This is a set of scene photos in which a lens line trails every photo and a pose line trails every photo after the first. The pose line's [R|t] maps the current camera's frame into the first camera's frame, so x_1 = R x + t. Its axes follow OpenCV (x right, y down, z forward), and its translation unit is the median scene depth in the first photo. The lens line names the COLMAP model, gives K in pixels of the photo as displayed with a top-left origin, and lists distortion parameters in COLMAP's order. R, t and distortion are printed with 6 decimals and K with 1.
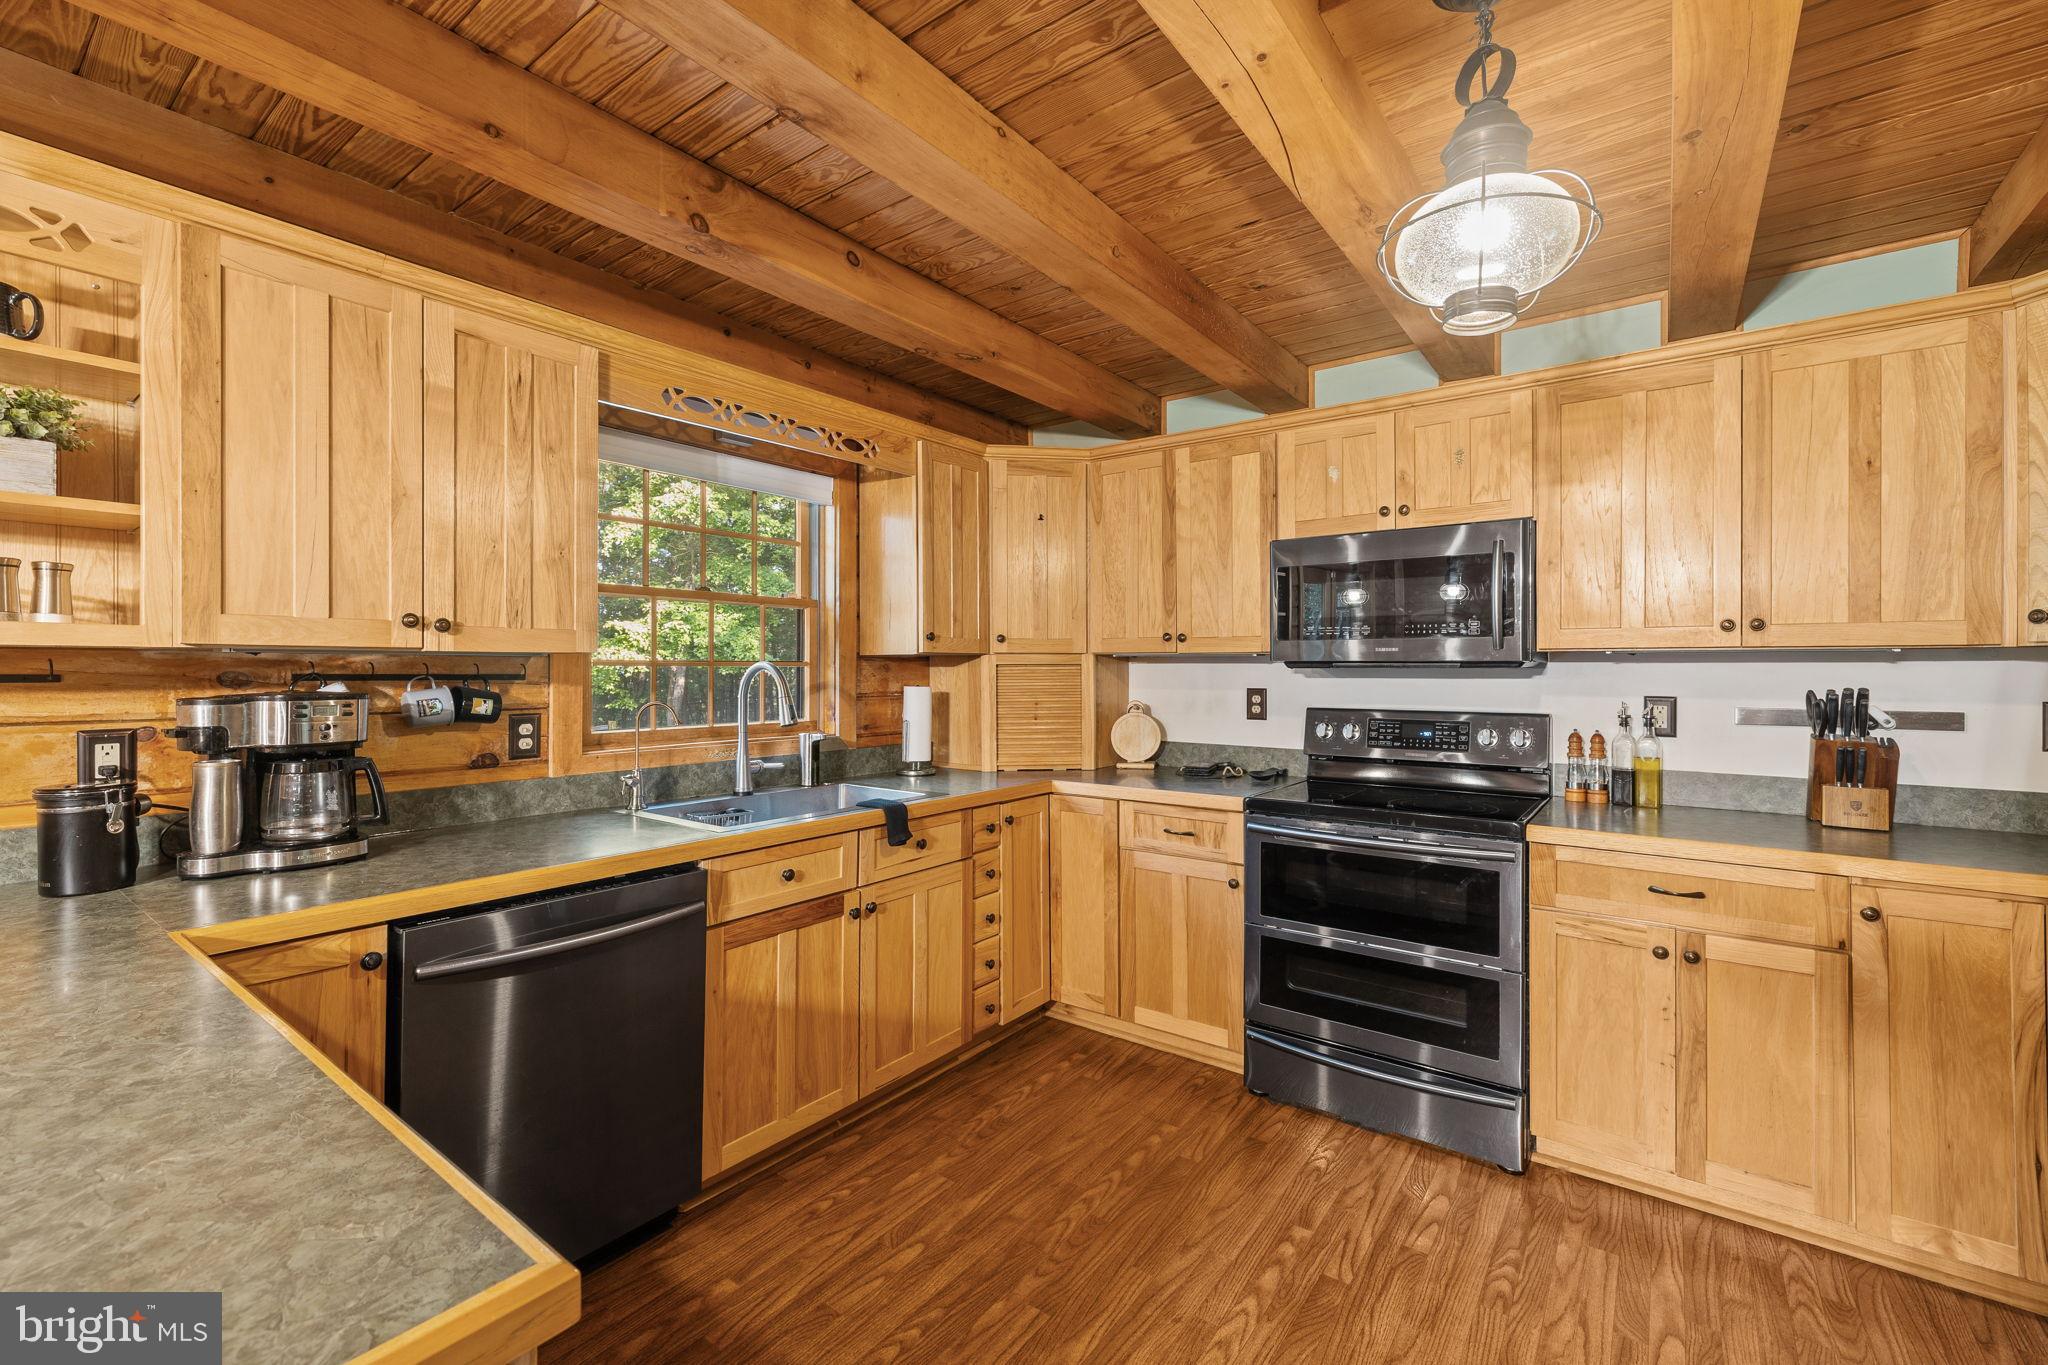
lens RADIAL K [[861.2, 0, 1025.3], [0, 861.2, 671.2], [0, 0, 1]] dist [0.003020, 0.000245]
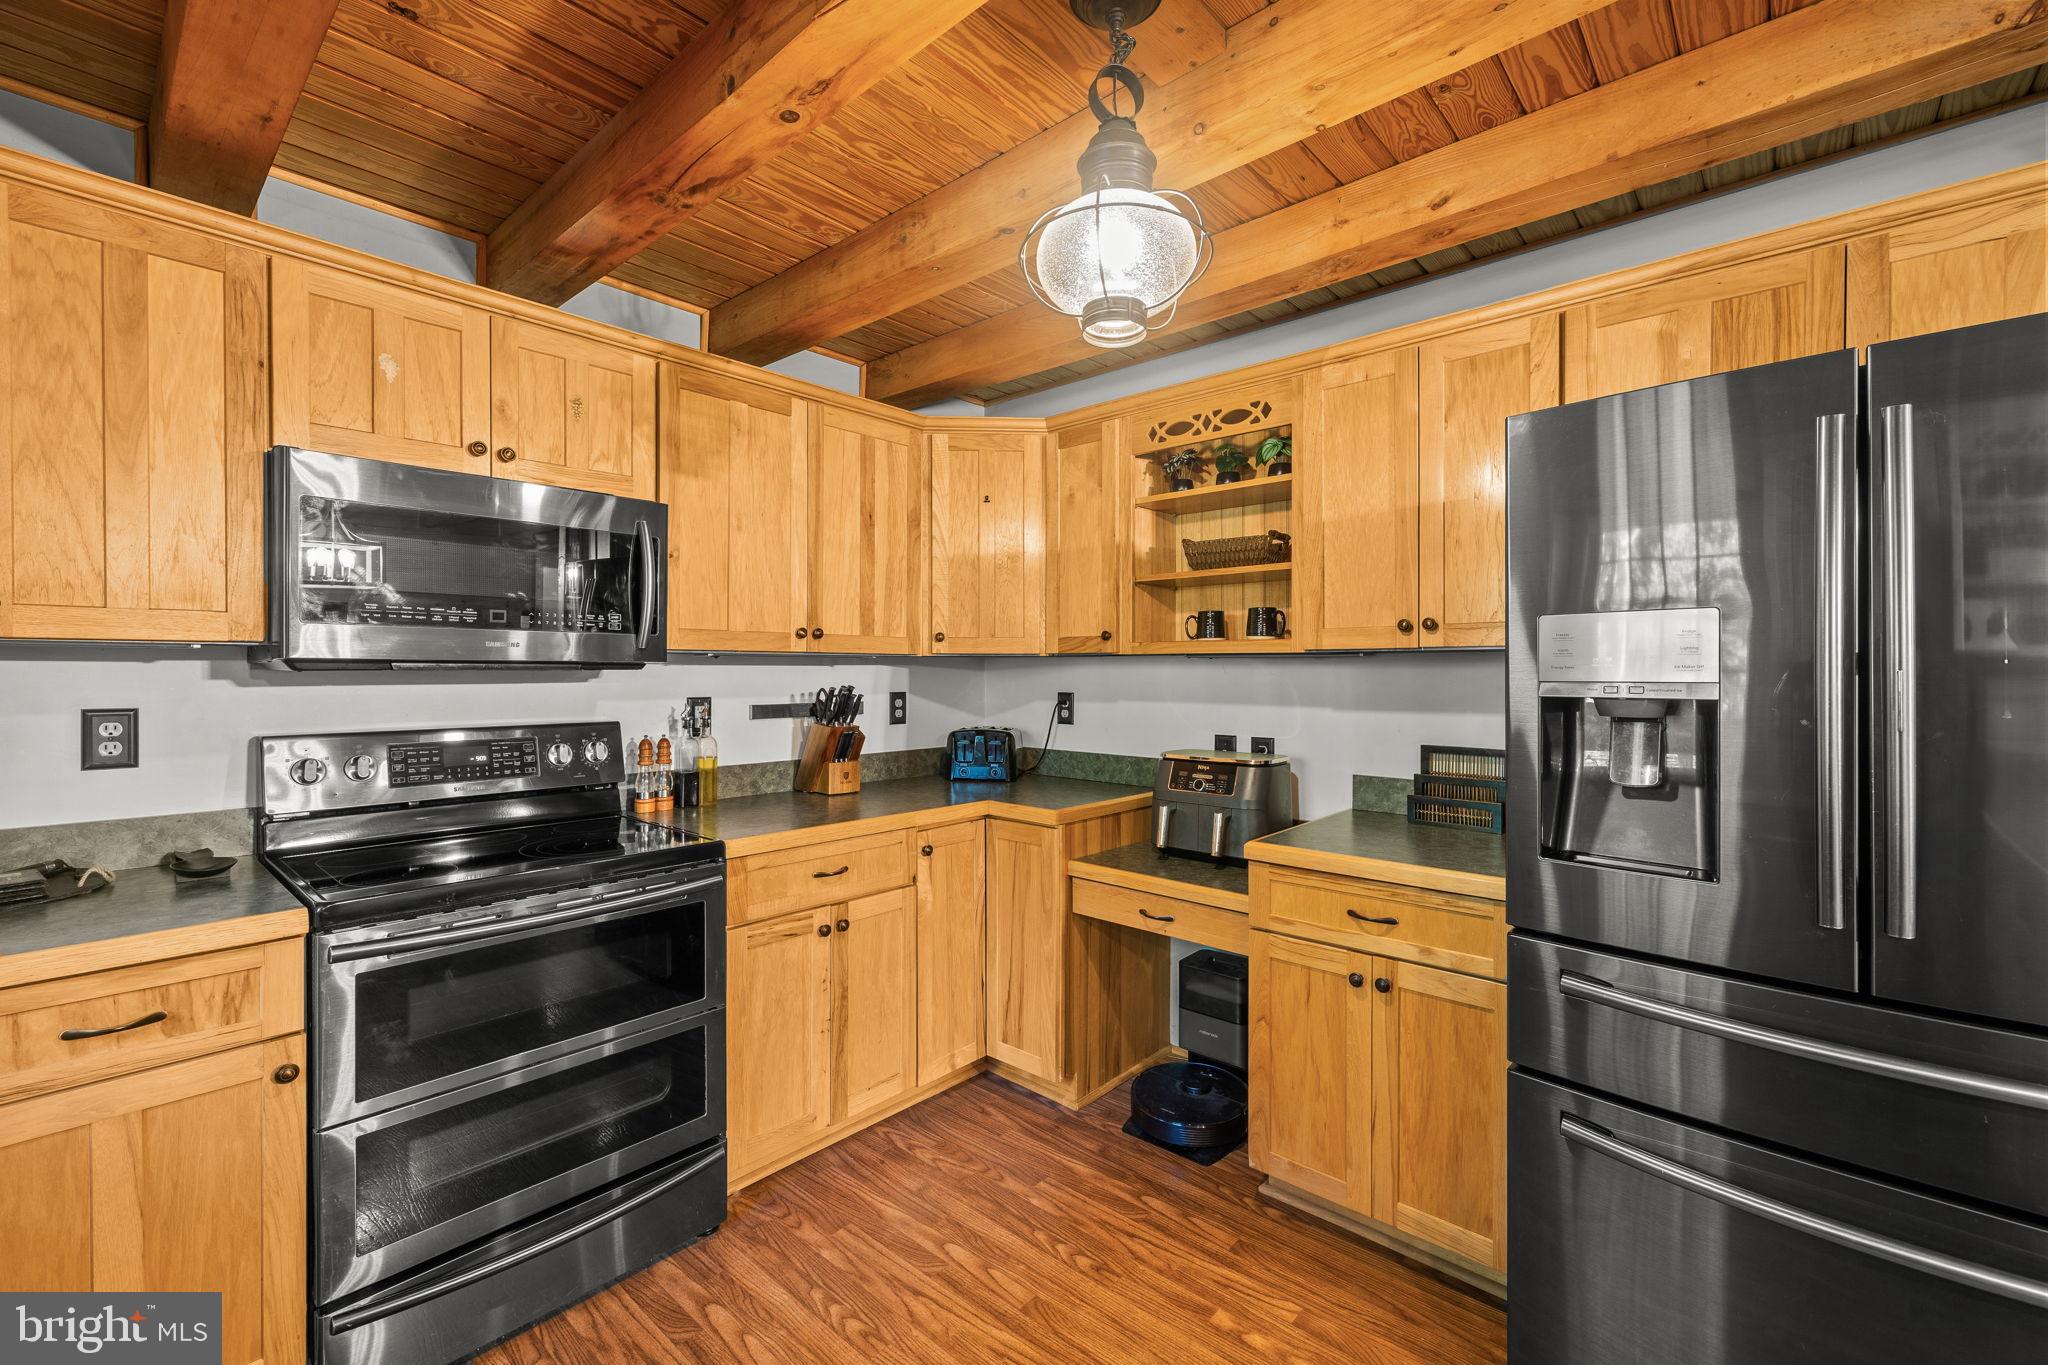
lens RADIAL K [[861.2, 0, 1012.2], [0, 861.2, 671.5], [0, 0, 1]] dist [0.003020, 0.000245]
pose [[0.091780, 0.000369, 0.995779, -0.278128], [0.004840, 0.999988, -0.000817, 0.000330], [-0.995768, 0.004894, 0.091777, 0.558679]]
